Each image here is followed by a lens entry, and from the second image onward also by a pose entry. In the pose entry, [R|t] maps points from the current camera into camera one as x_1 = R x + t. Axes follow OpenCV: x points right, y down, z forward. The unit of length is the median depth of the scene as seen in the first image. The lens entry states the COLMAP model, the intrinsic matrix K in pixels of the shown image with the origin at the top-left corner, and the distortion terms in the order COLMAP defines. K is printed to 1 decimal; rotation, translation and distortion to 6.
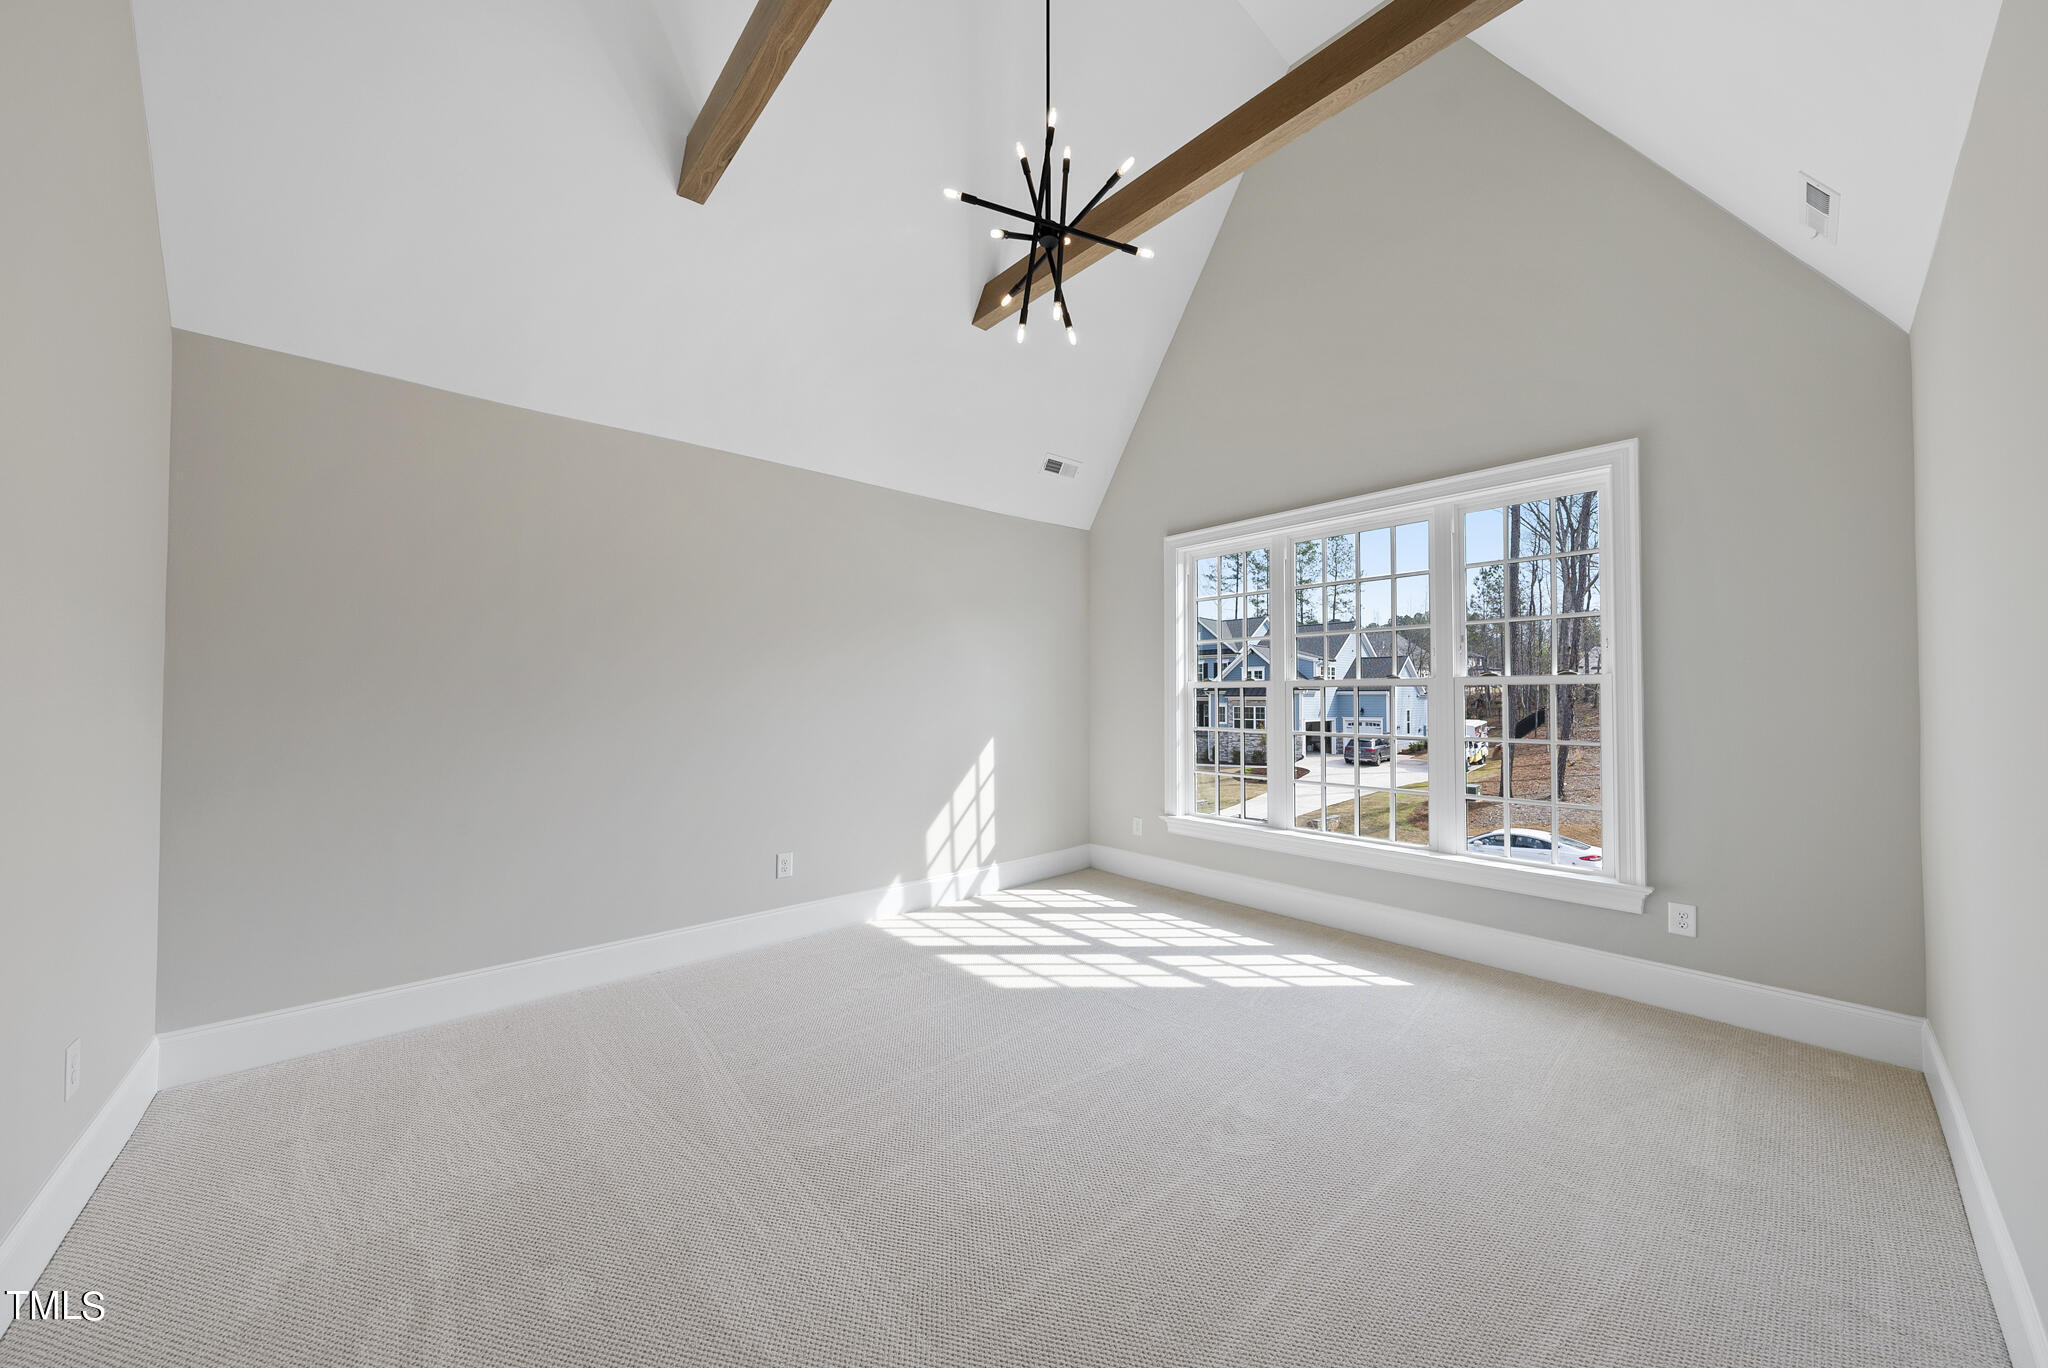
lens RADIAL K [[703.4, 0, 1032.0], [0, 703.4, 688.6], [0, 0, 1]] dist [-0.002224, 0.000430]
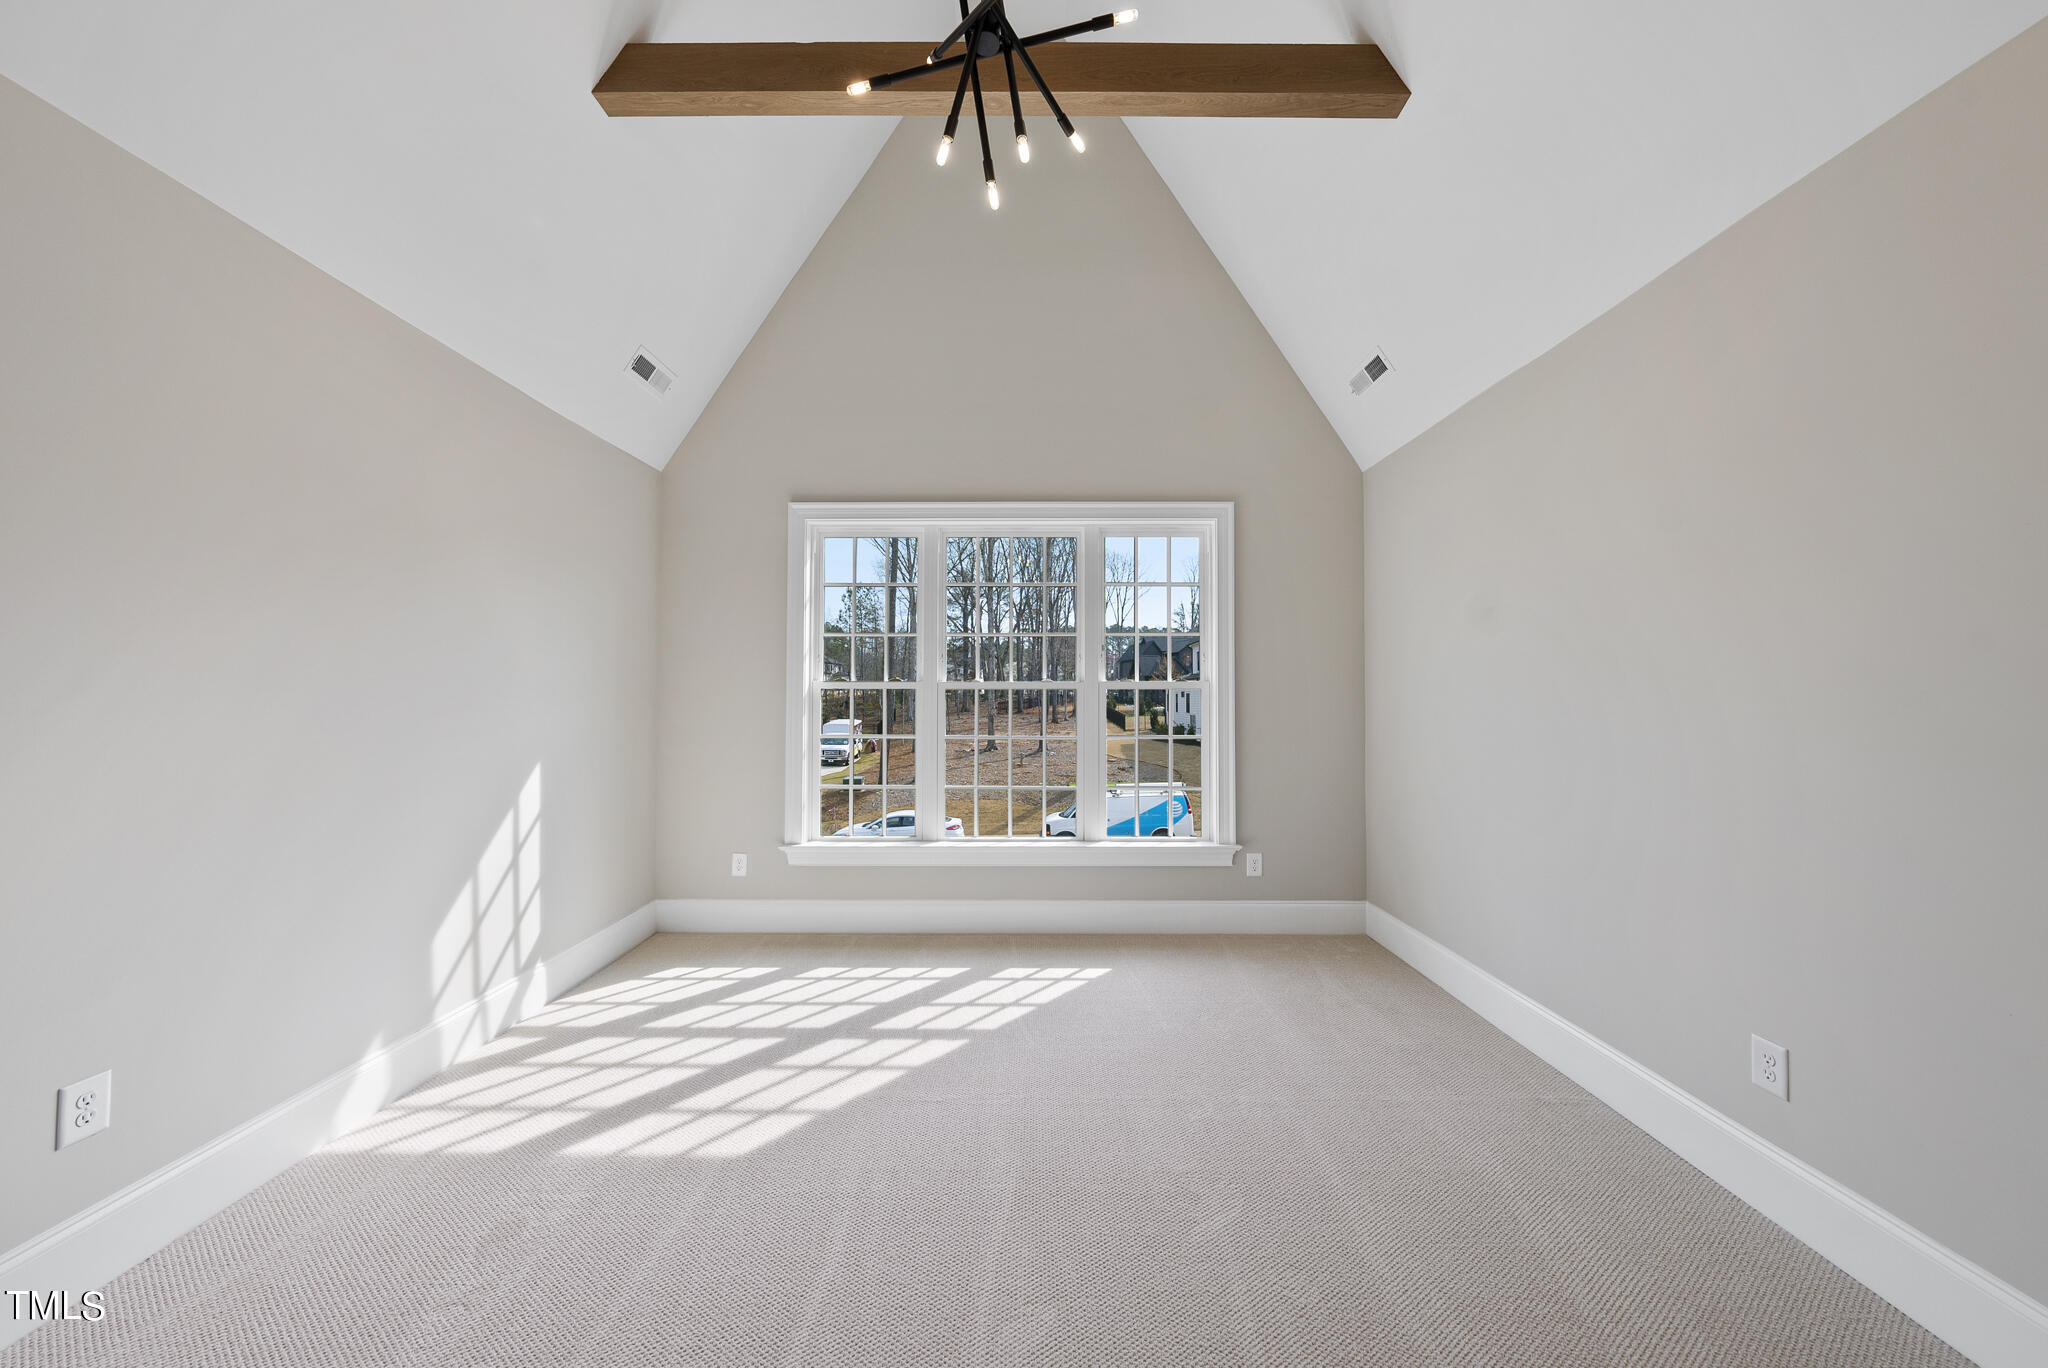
lens RADIAL K [[703.4, 0, 1032.7], [0, 703.4, 687.2], [0, 0, 1]] dist [-0.002224, 0.000430]
pose [[0.673415, 0.013988, 0.739133, -0.256480], [-0.010030, 0.999902, -0.009785, 0.003558], [-0.739197, -0.000824, 0.673489, 0.284560]]
